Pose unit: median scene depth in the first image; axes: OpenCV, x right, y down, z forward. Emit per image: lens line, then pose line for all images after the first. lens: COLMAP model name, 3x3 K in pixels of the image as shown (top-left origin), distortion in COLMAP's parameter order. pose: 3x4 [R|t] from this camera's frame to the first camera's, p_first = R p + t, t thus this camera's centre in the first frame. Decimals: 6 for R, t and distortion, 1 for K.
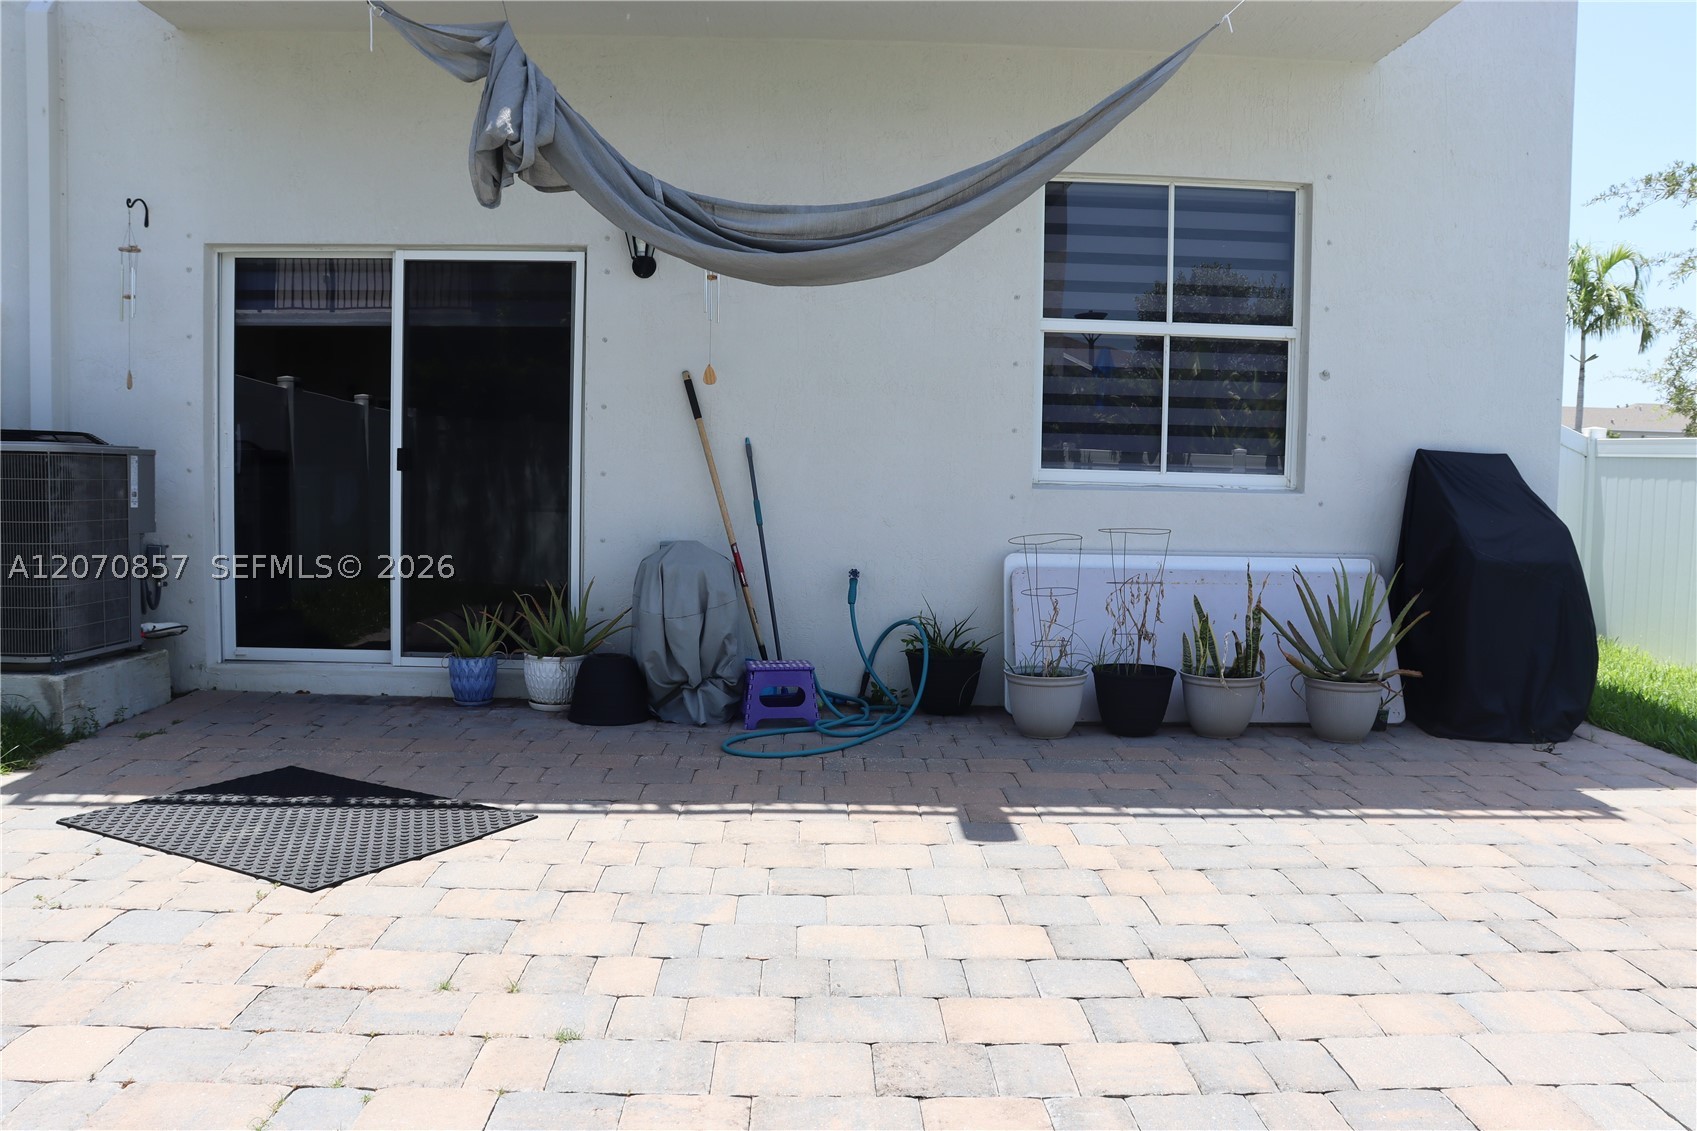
lens RADIAL K [[1403.2, 0, 848.5], [0, 1403.2, 565.5], [0, 0, 1]] dist [-0.176321, 0.165617]
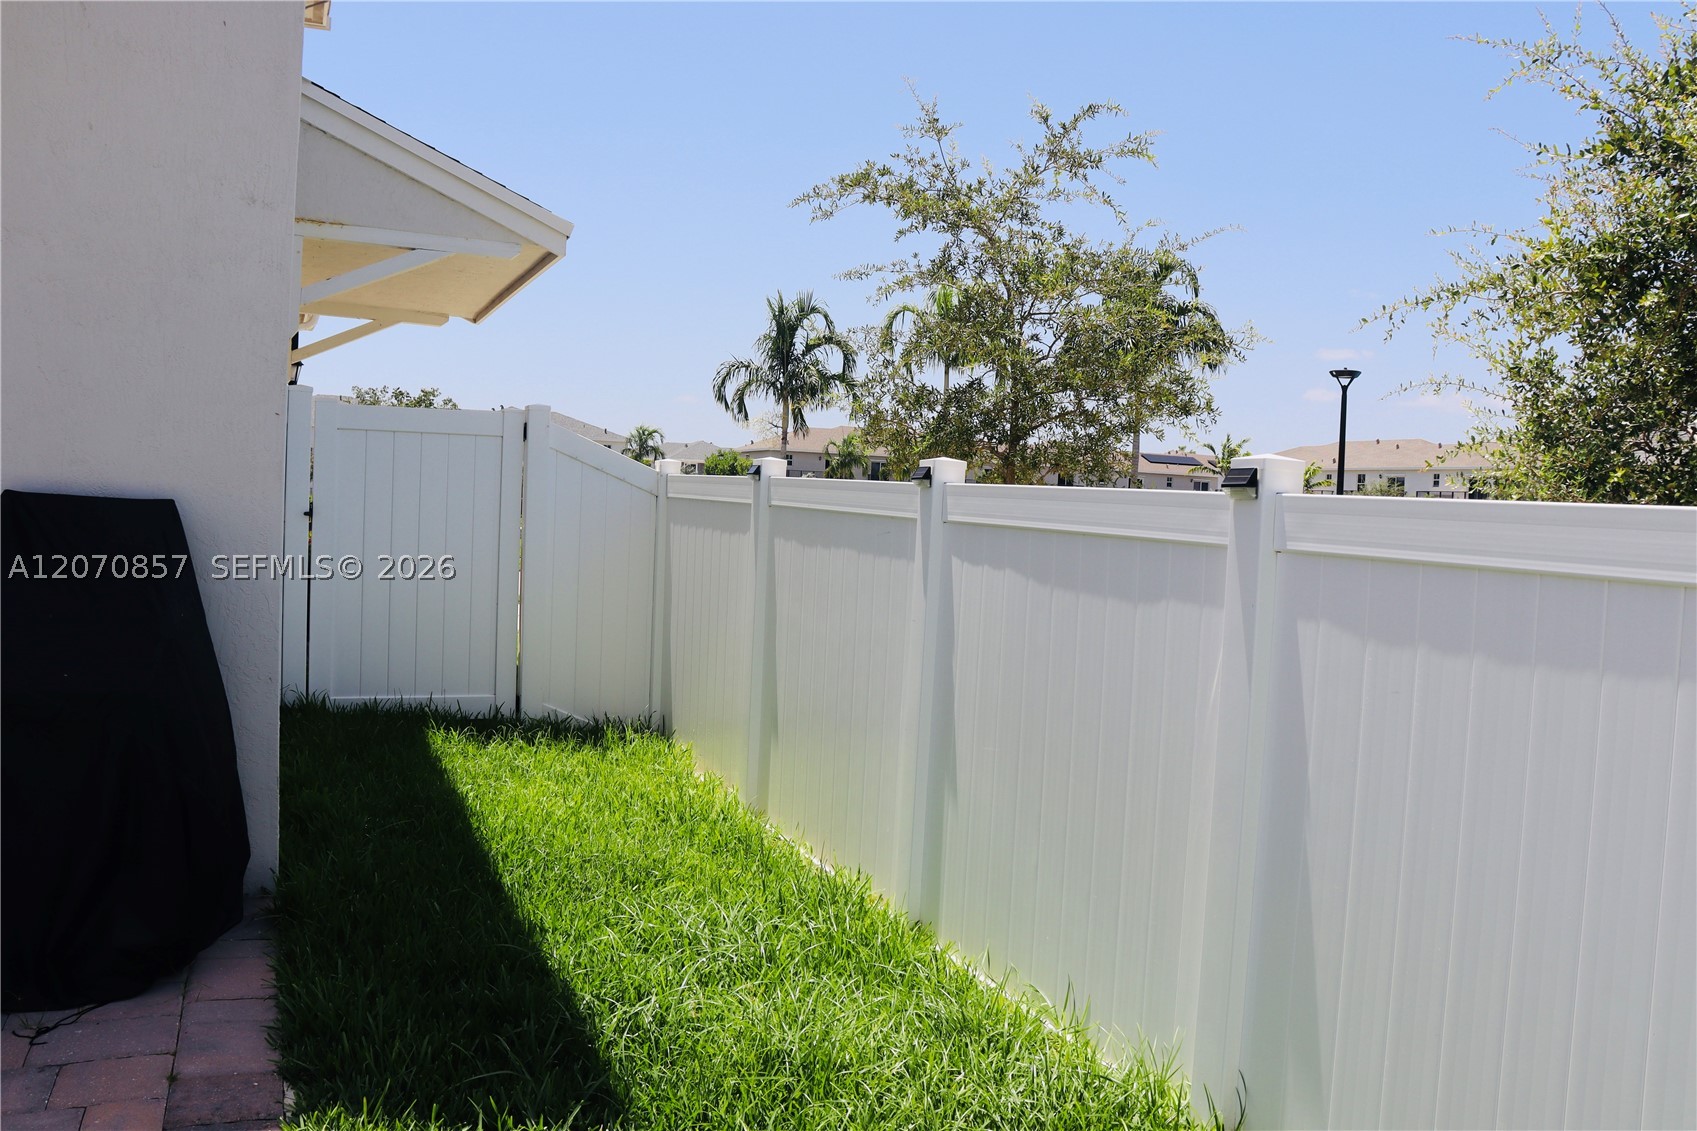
lens RADIAL K [[1403.2, 0, 848.5], [0, 1403.2, 565.5], [0, 0, 1]] dist [-0.176321, 0.165617]
pose [[0.934550, 0.000341, 0.355833, 0.577785], [0.006467, 0.999818, -0.017942, -0.040919], [-0.355774, 0.019069, 0.934377, 0.326702]]
